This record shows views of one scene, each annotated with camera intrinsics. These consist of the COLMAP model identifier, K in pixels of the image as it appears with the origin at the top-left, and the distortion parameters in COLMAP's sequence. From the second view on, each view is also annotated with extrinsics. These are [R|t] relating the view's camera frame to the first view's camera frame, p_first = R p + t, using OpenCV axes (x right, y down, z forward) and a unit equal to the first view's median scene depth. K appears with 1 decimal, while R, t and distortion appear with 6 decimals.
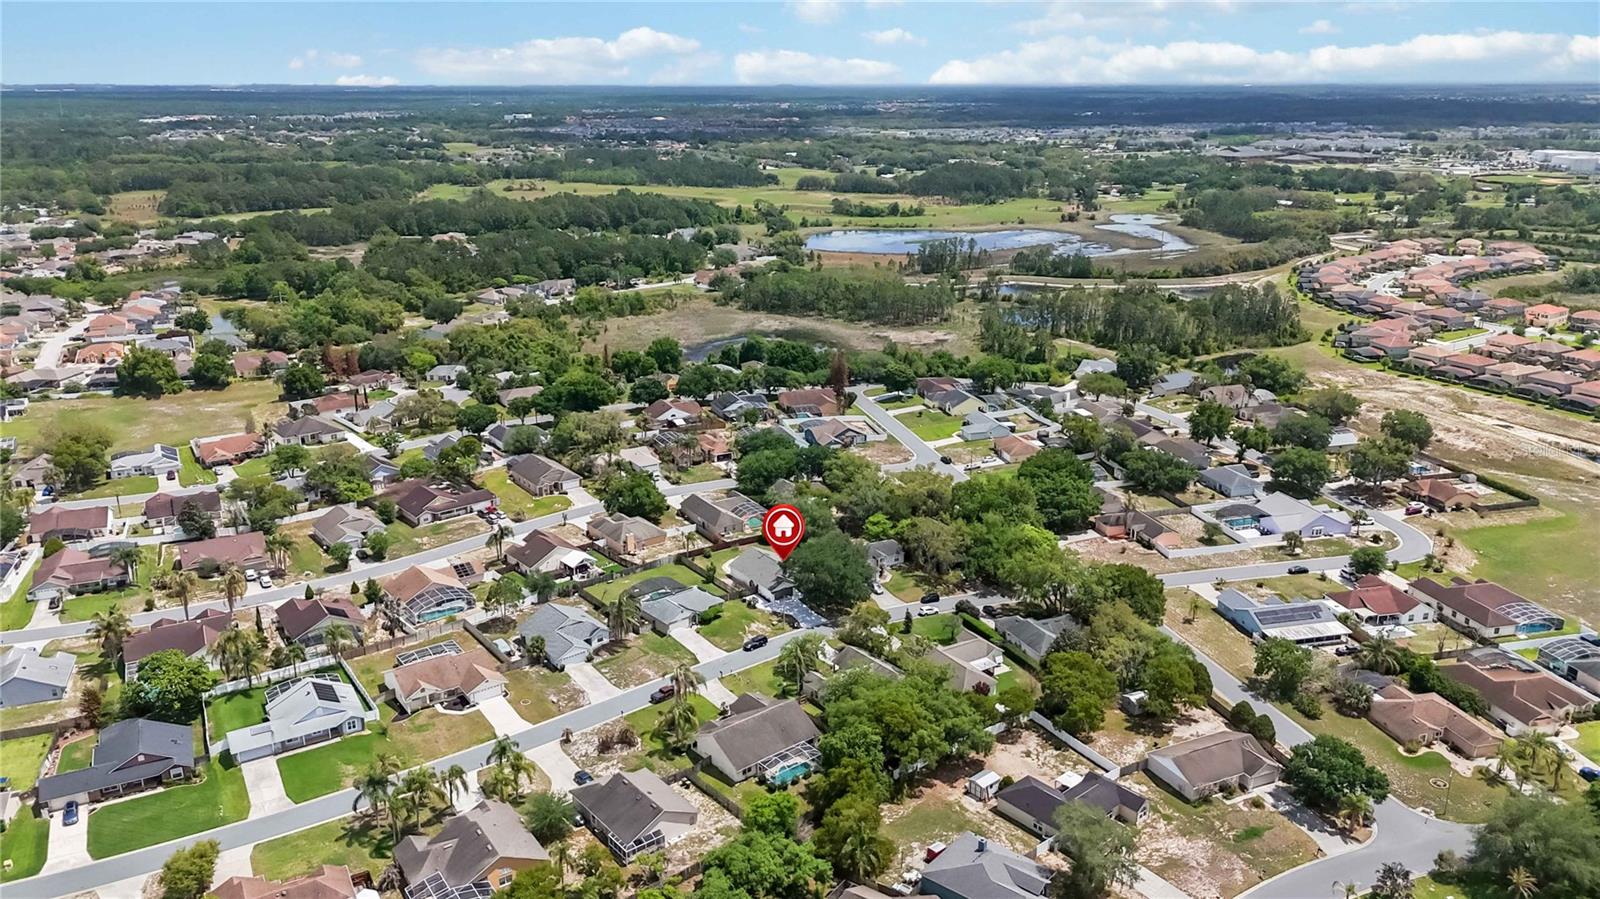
lens RADIAL K [[1144.6, 0, 800.0], [0, 1144.6, 449.5], [0, 0, 1]] dist [0.067955, -0.002327]
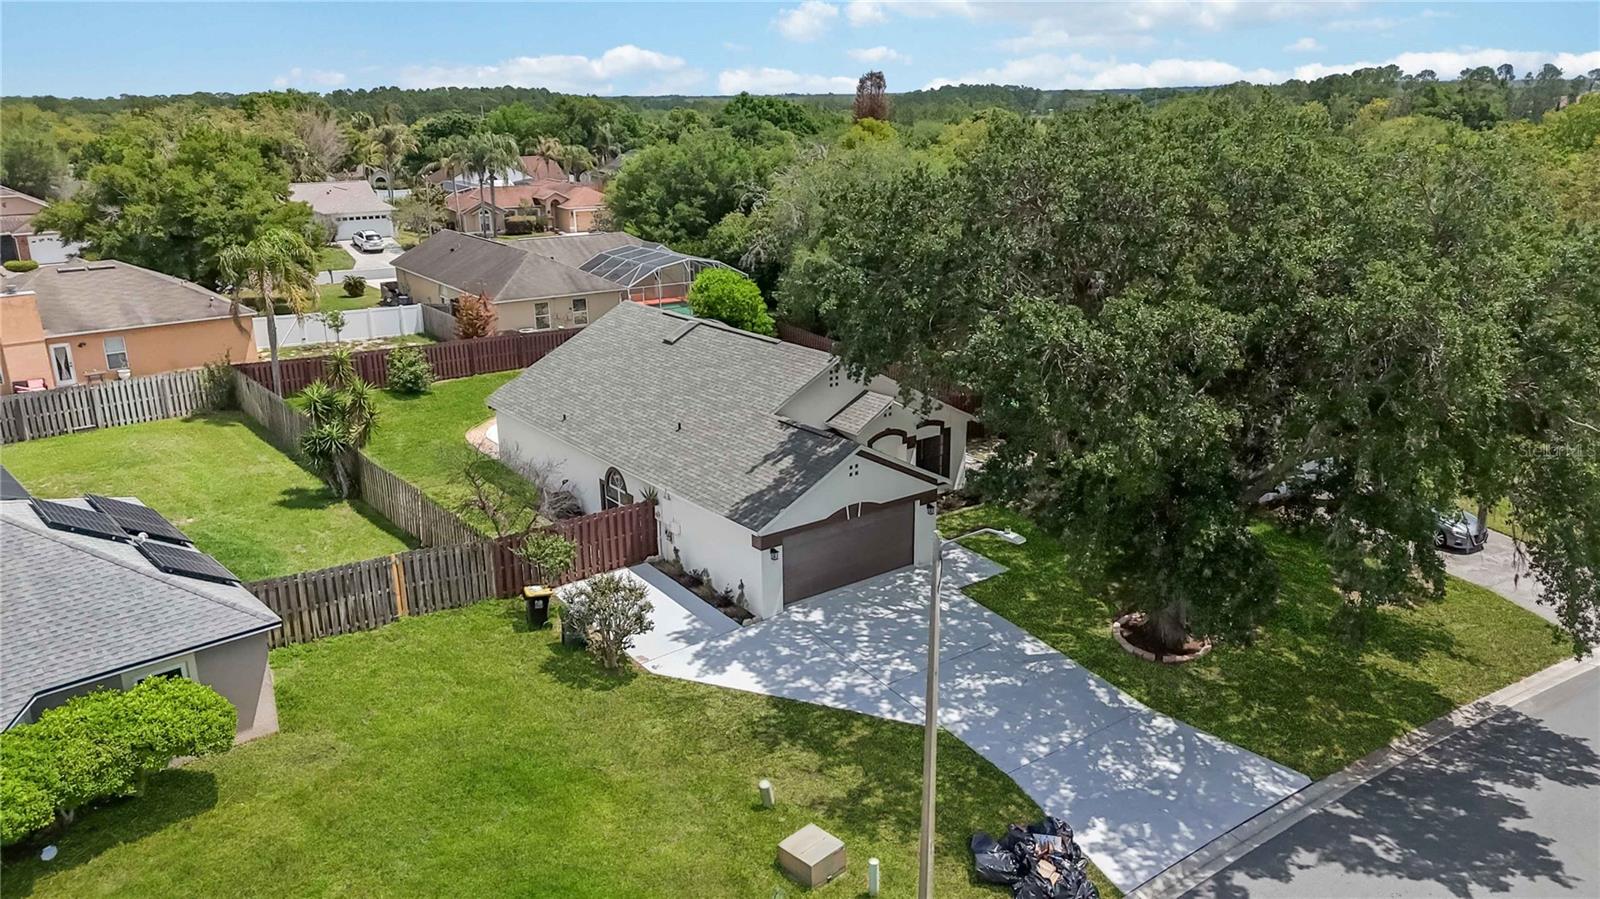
lens RADIAL K [[1144.6, 0, 800.0], [0, 1144.6, 449.5], [0, 0, 1]] dist [0.067955, -0.002327]
pose [[0.999644, -0.026121, 0.005510, -0.020537], [0.026269, 0.999237, -0.028895, 0.118456], [-0.004751, 0.029030, 0.999567, 0.874337]]
